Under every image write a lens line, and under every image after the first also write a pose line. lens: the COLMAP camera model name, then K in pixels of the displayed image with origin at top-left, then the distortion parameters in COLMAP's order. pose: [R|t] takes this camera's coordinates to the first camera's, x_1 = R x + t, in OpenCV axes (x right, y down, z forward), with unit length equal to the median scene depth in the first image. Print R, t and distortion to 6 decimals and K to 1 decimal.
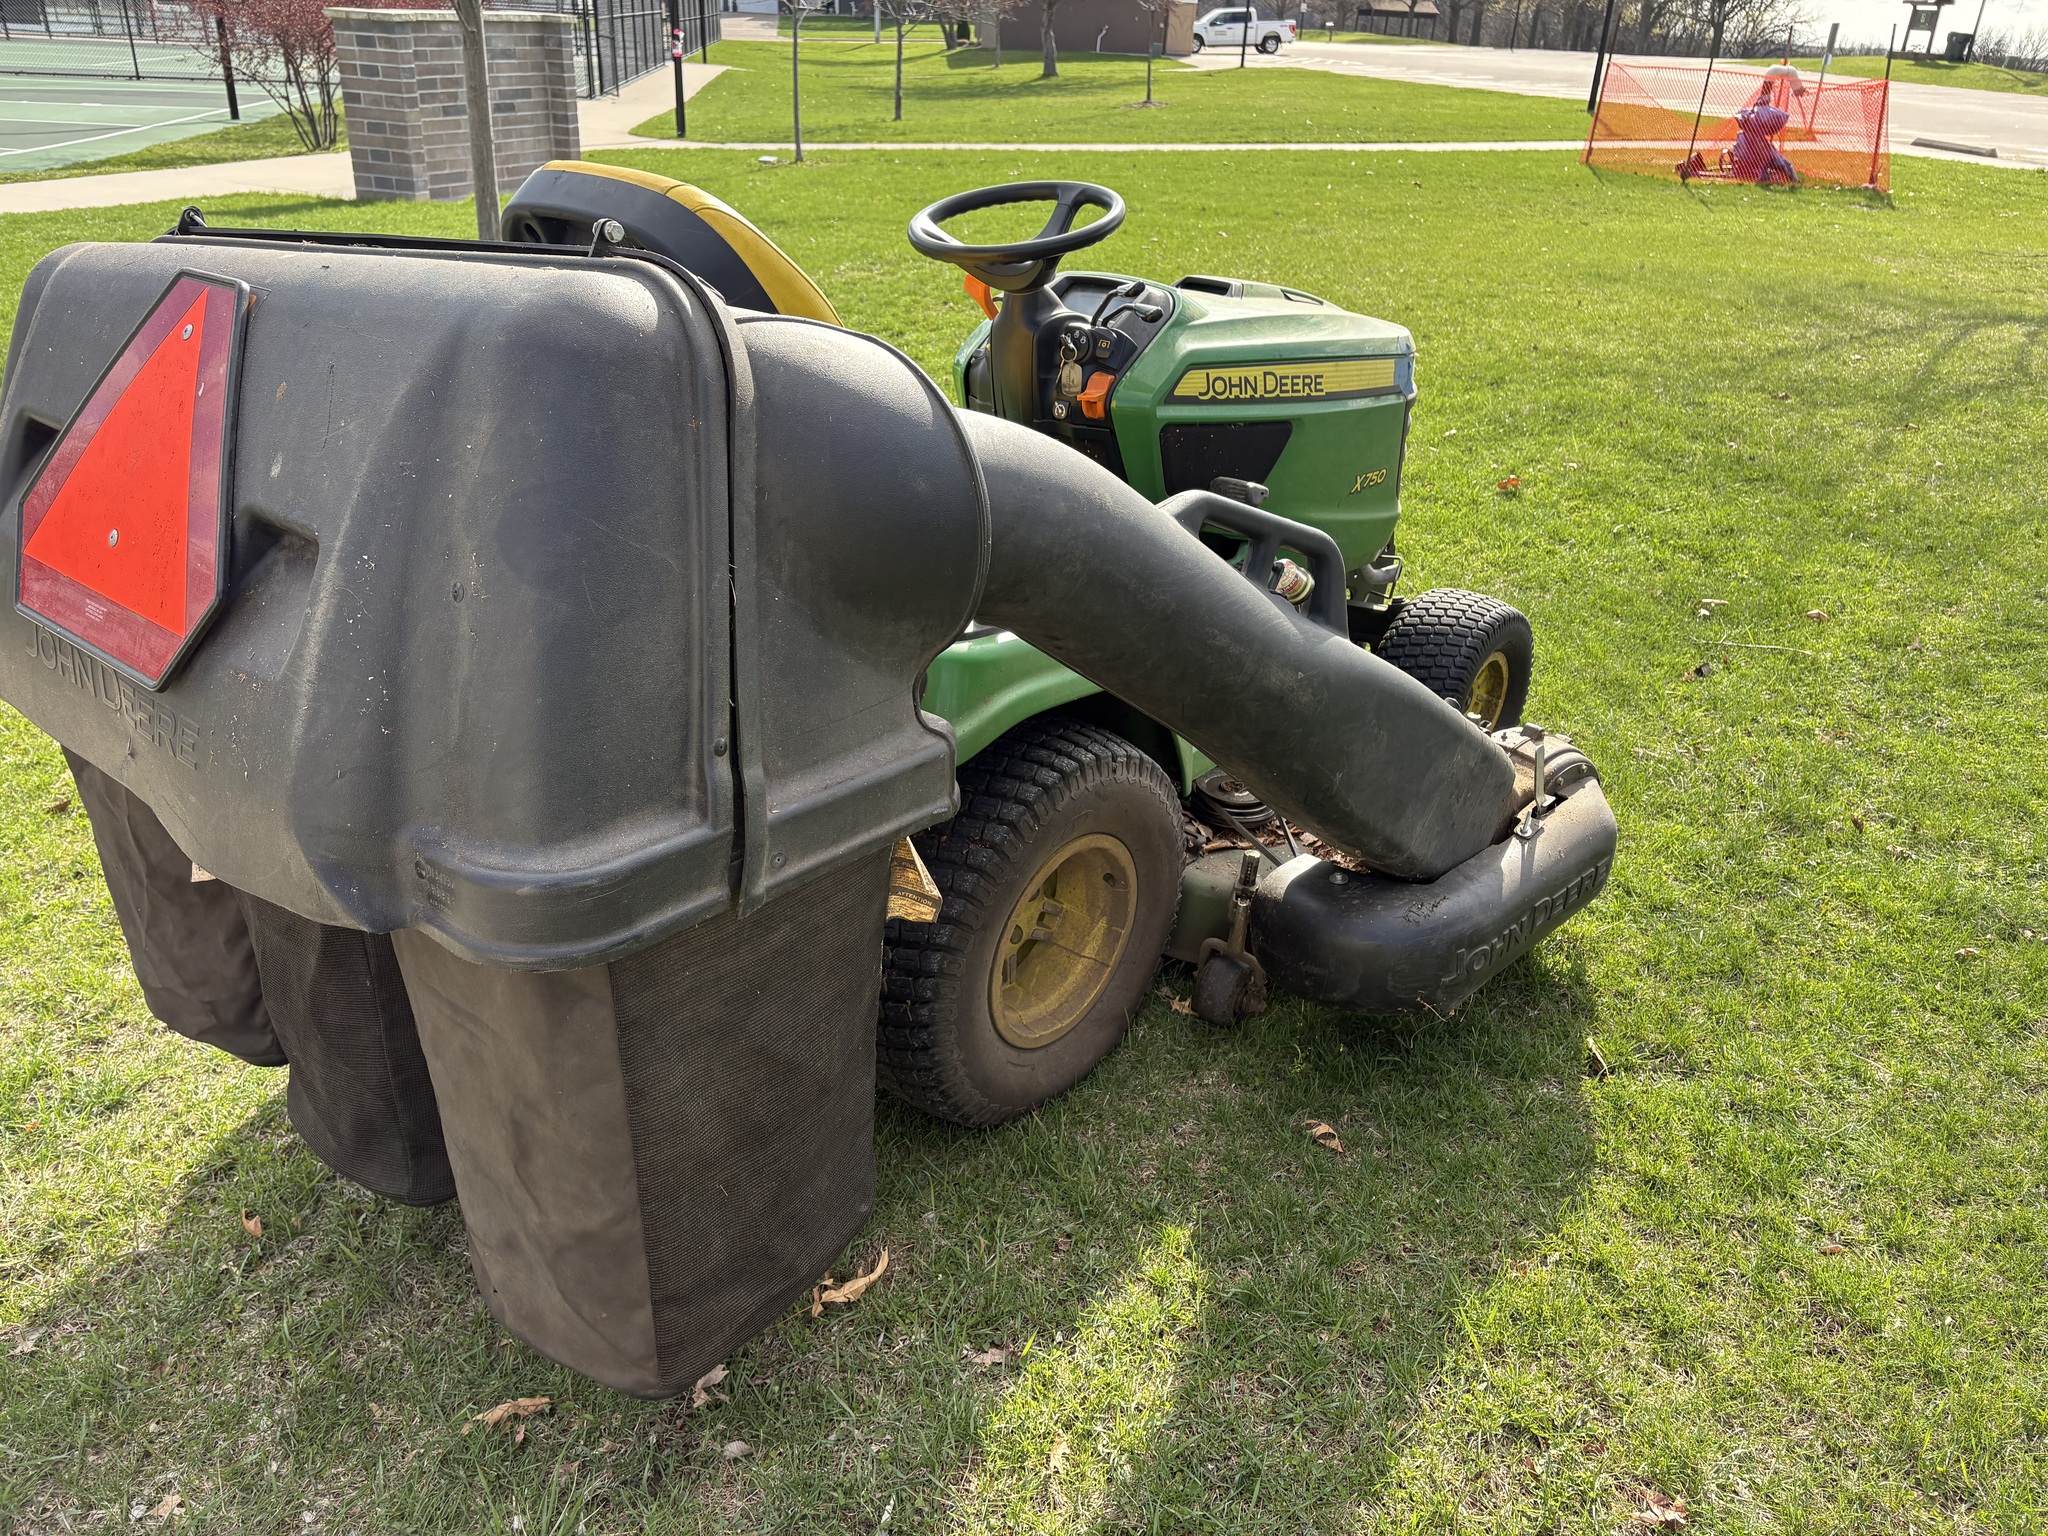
lens RADIAL K [[1577.4, 0, 1025.0], [0, 1577.4, 827.0], [0, 0, 1]] dist [0.005198, -0.001391]
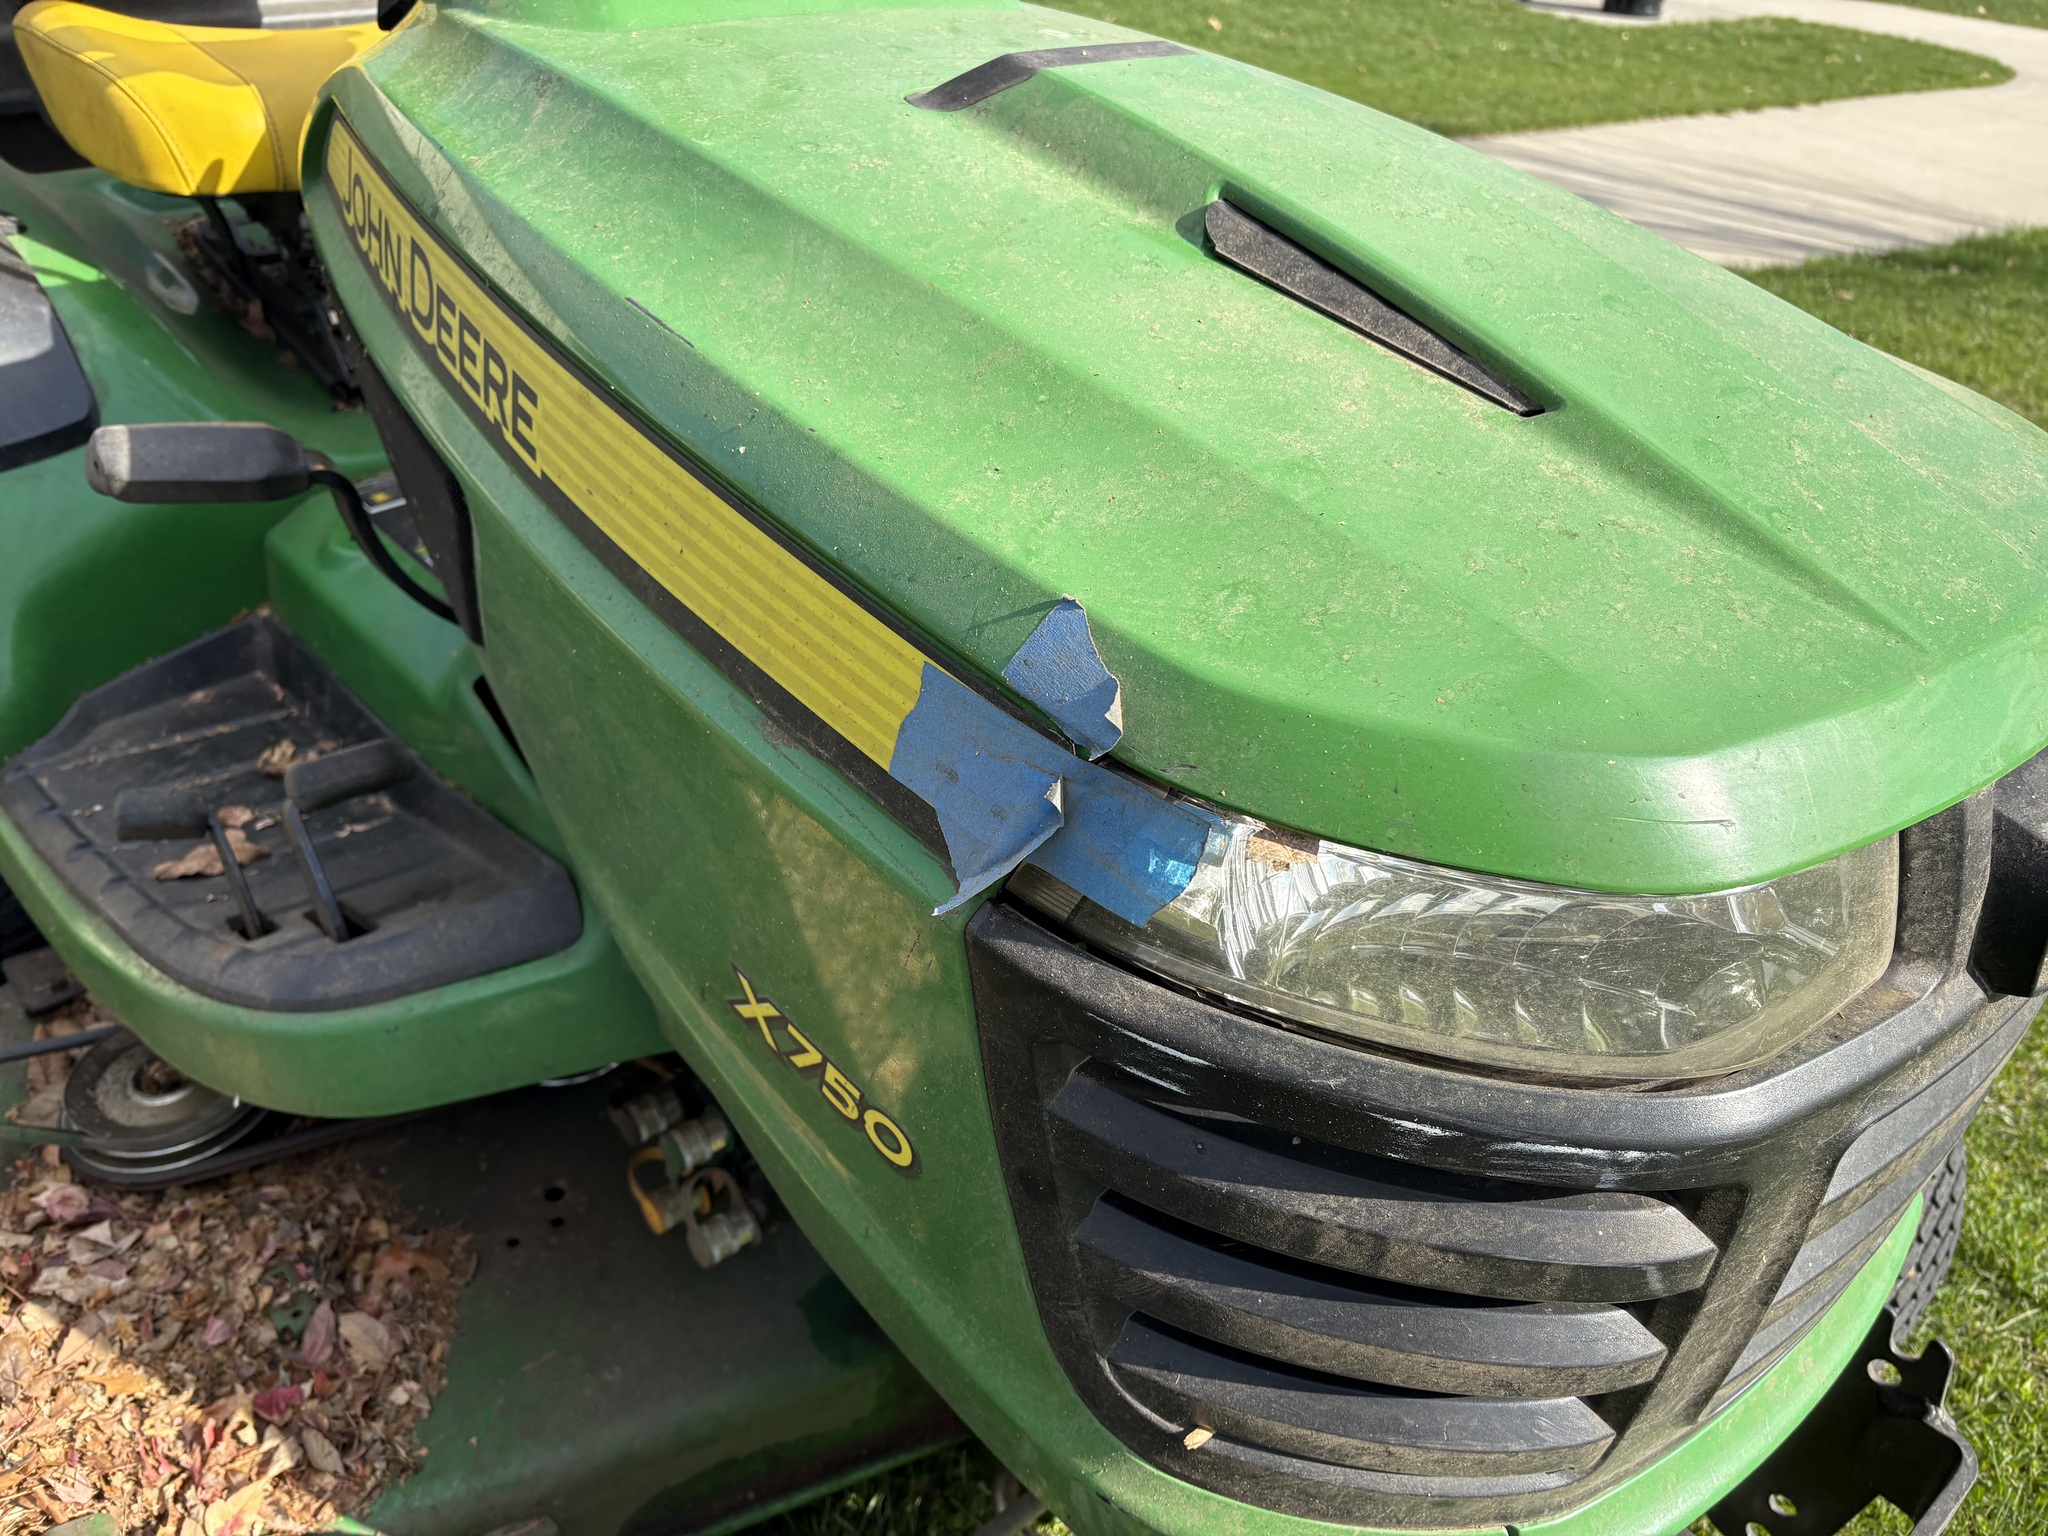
lens RADIAL K [[1558.4, 0, 1025.1], [0, 1558.4, 778.3], [0, 0, 1]] dist [0.091193, -0.110321]
pose [[-0.158409, 0.500797, -0.850946, 0.434136], [-0.507652, 0.697884, 0.505220, -0.427549], [0.846874, 0.512016, 0.143679, 1.117800]]
